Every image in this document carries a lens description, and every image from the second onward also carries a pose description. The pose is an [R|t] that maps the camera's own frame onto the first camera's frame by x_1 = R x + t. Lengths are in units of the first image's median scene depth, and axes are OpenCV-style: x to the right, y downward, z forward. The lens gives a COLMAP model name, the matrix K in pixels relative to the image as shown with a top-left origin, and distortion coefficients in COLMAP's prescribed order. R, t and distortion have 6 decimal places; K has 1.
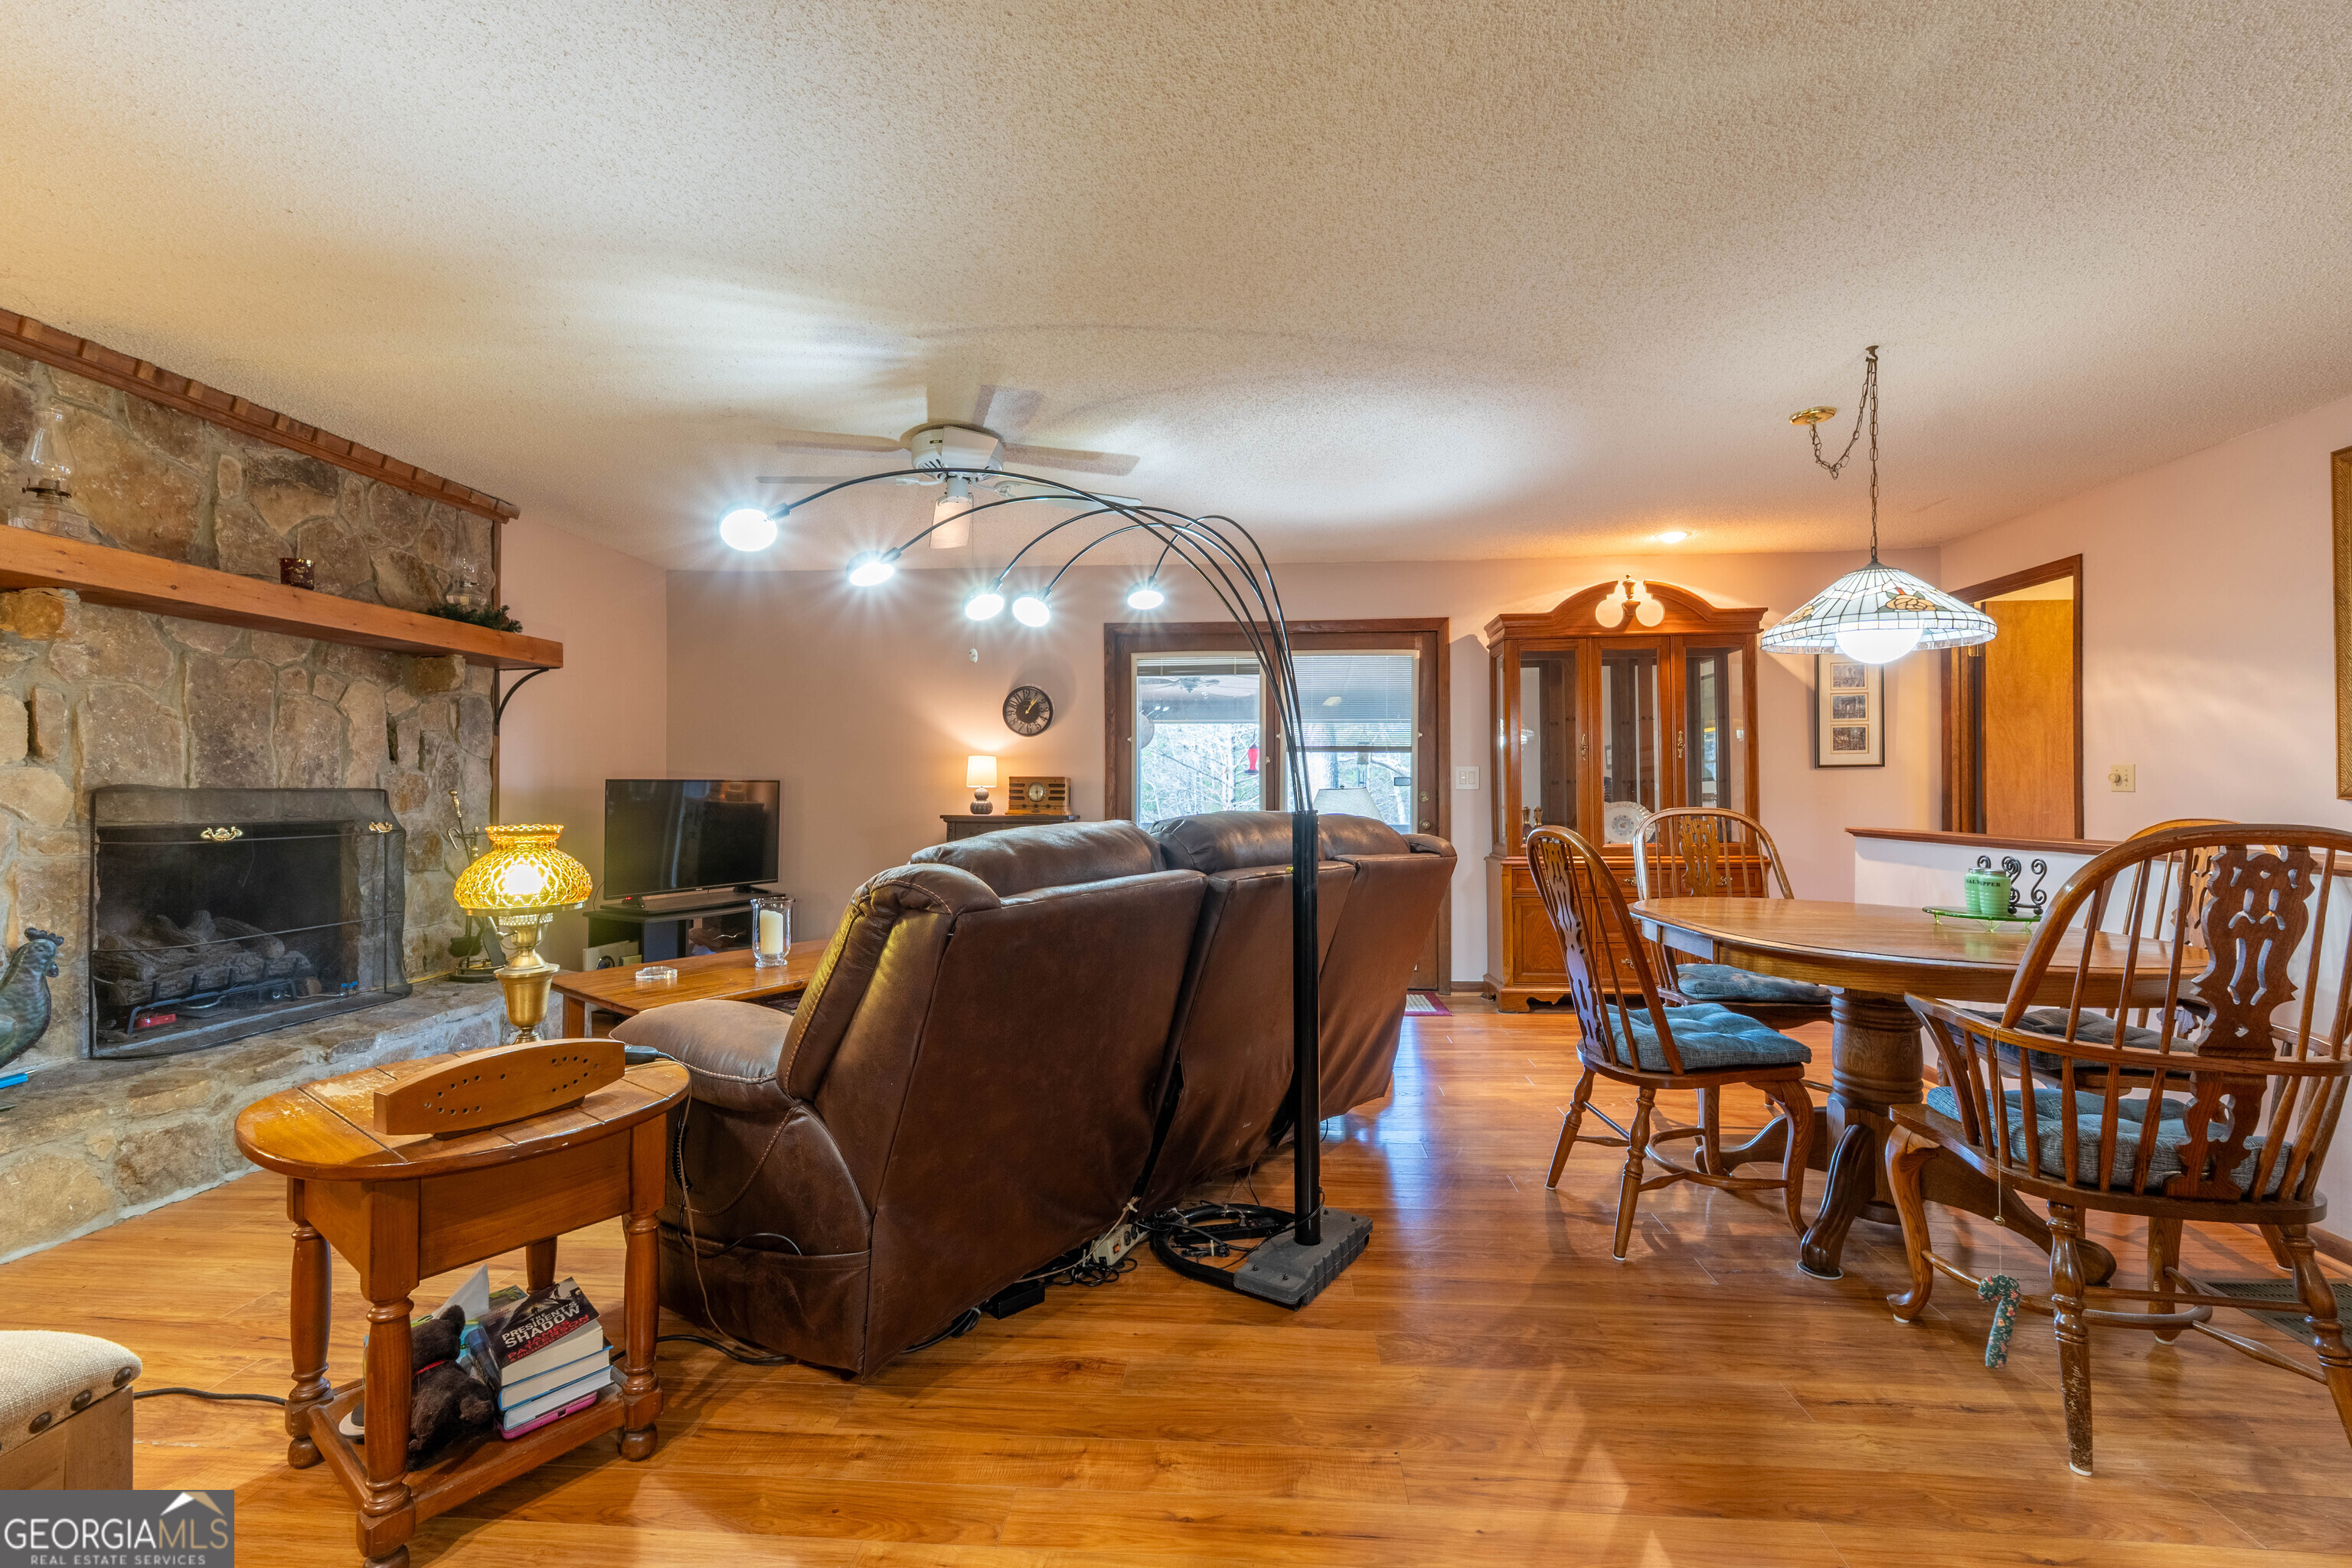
lens RADIAL K [[994.6, 0, 1169.8], [0, 994.6, 783.0], [0, 0, 1]] dist [0.005430, -0.000922]
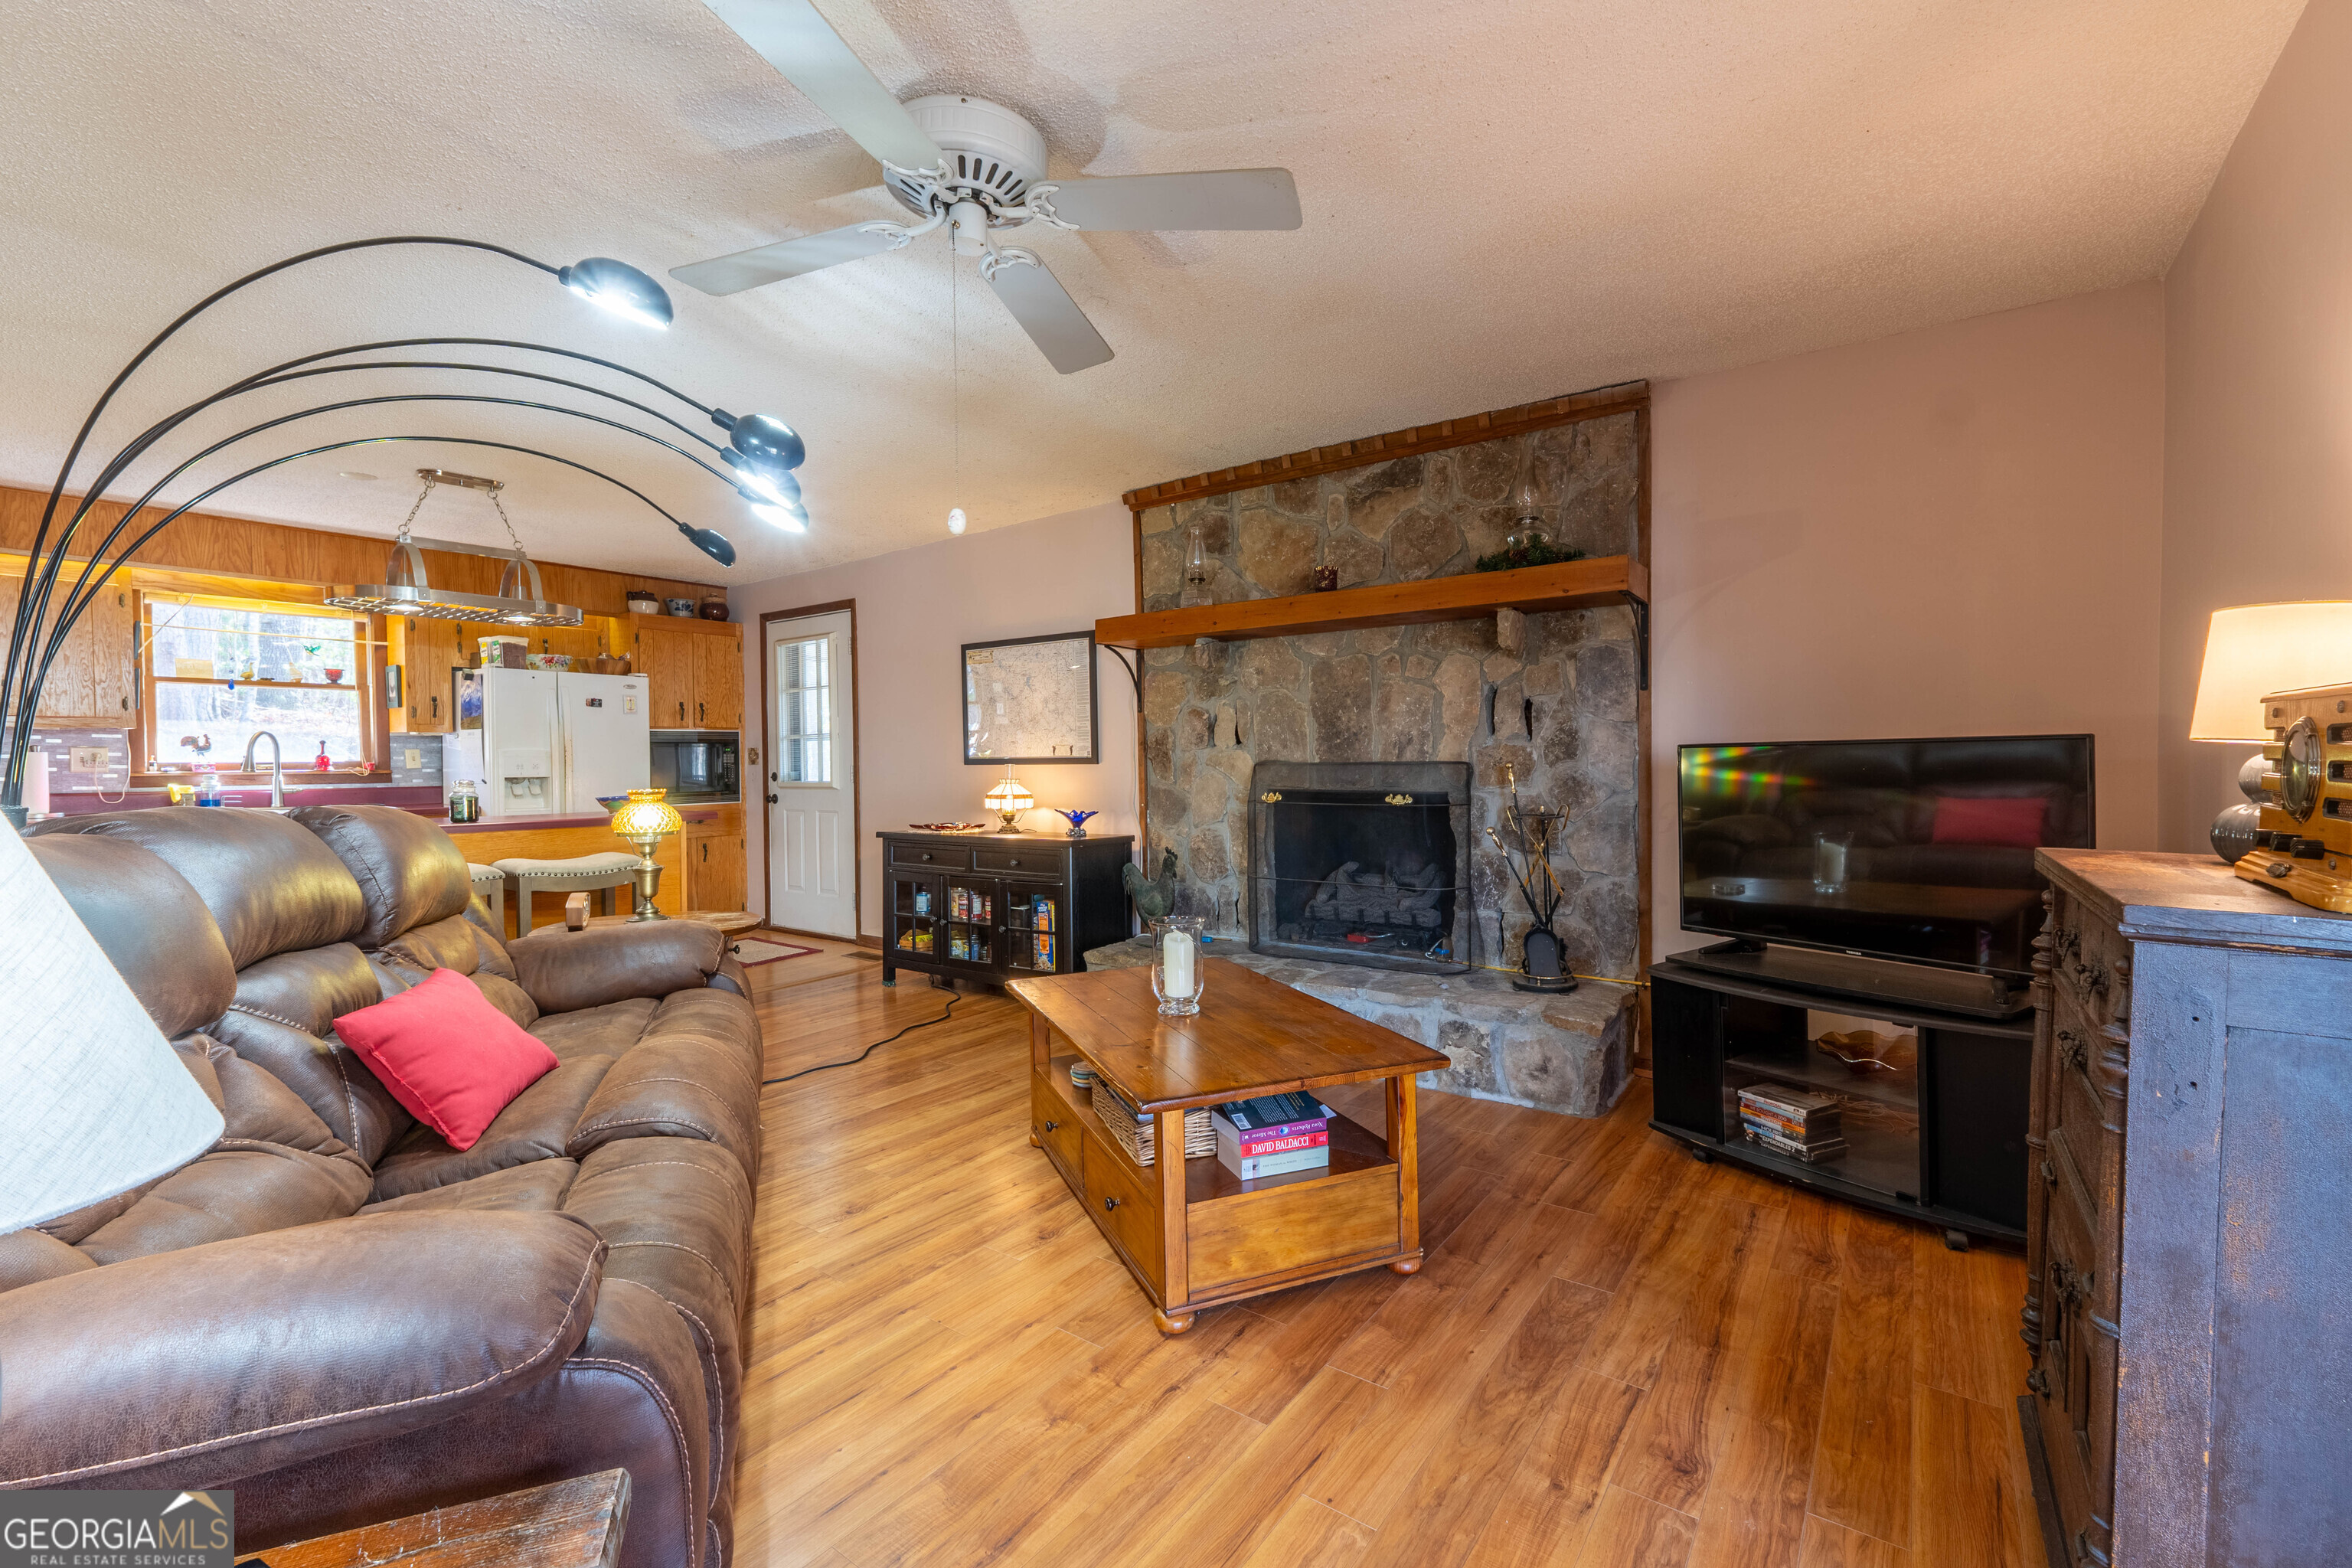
lens RADIAL K [[994.6, 0, 1182.7], [0, 994.6, 780.2], [0, 0, 1]] dist [0.005430, -0.000922]
pose [[-0.519236, 0.016636, -0.854469, 0.201743], [0.012930, 0.999849, 0.011610, 0.010027], [0.854533, -0.005020, -0.519373, 1.365444]]
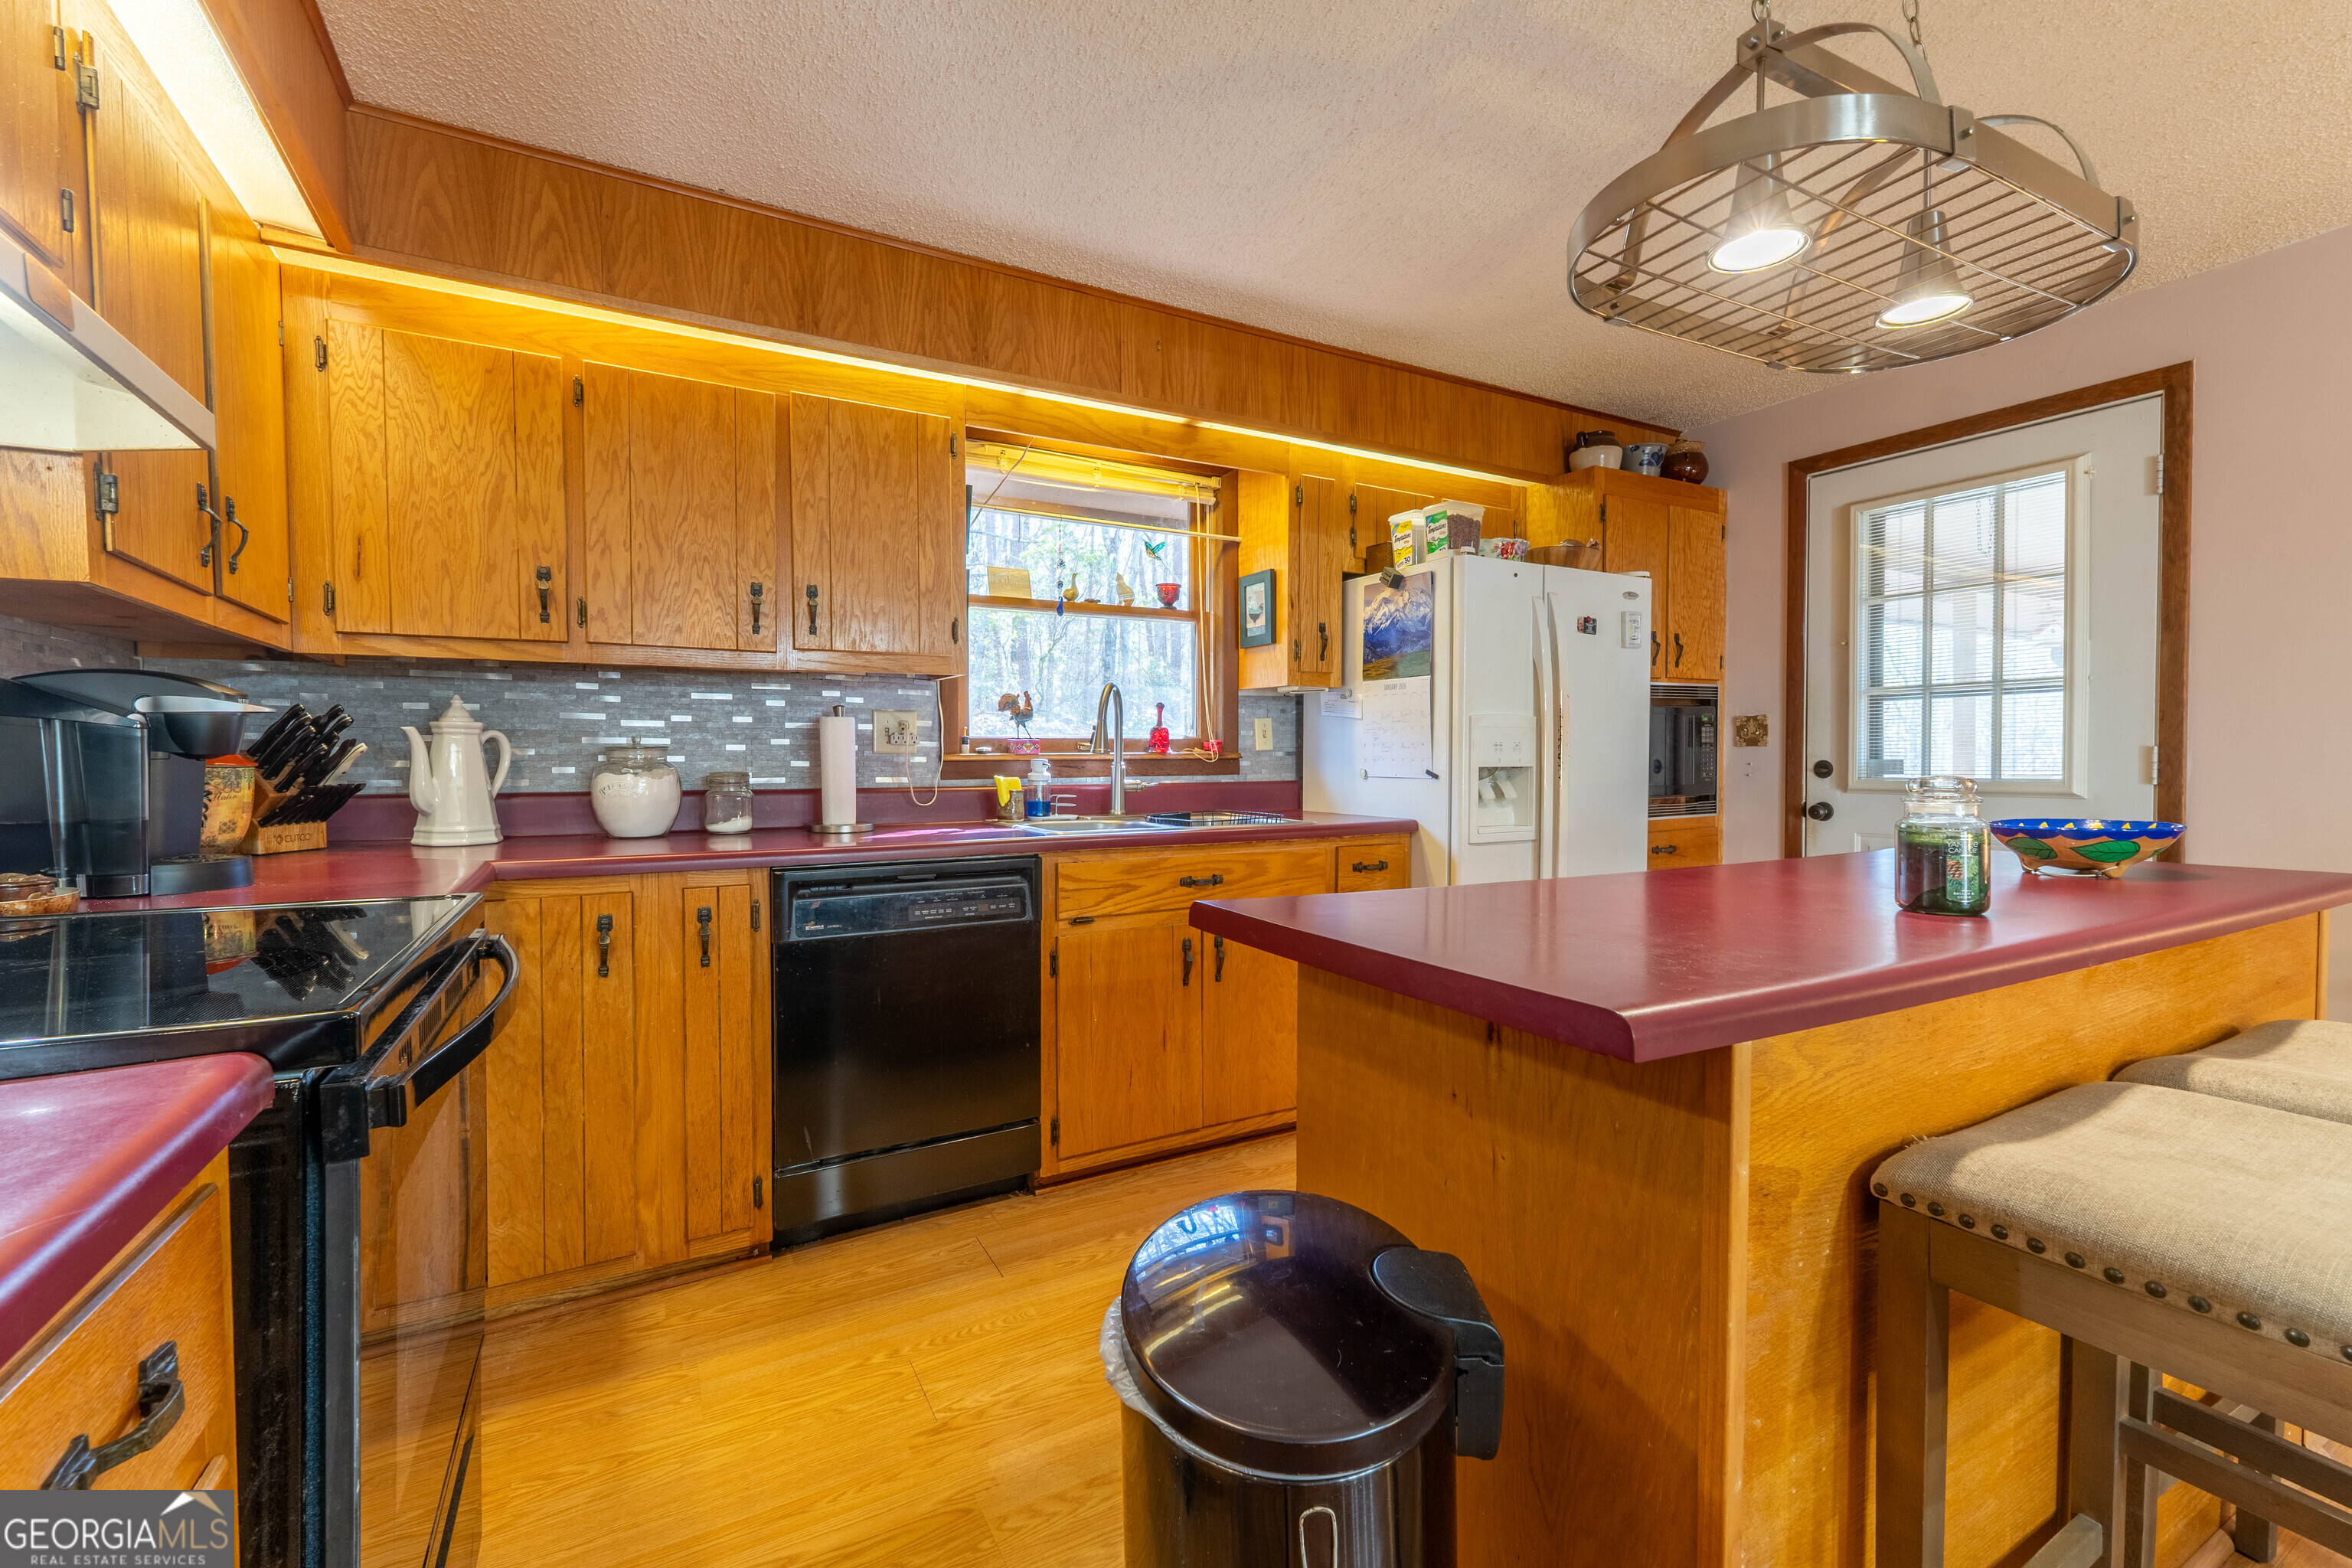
lens RADIAL K [[994.6, 0, 1165.5], [0, 994.6, 784.1], [0, 0, 1]] dist [0.005430, -0.000922]
pose [[-0.828526, 0.017872, -0.559665, 0.143288], [0.006702, 0.999735, 0.022004, 0.007119], [0.559910, 0.014480, -0.828427, 0.782339]]
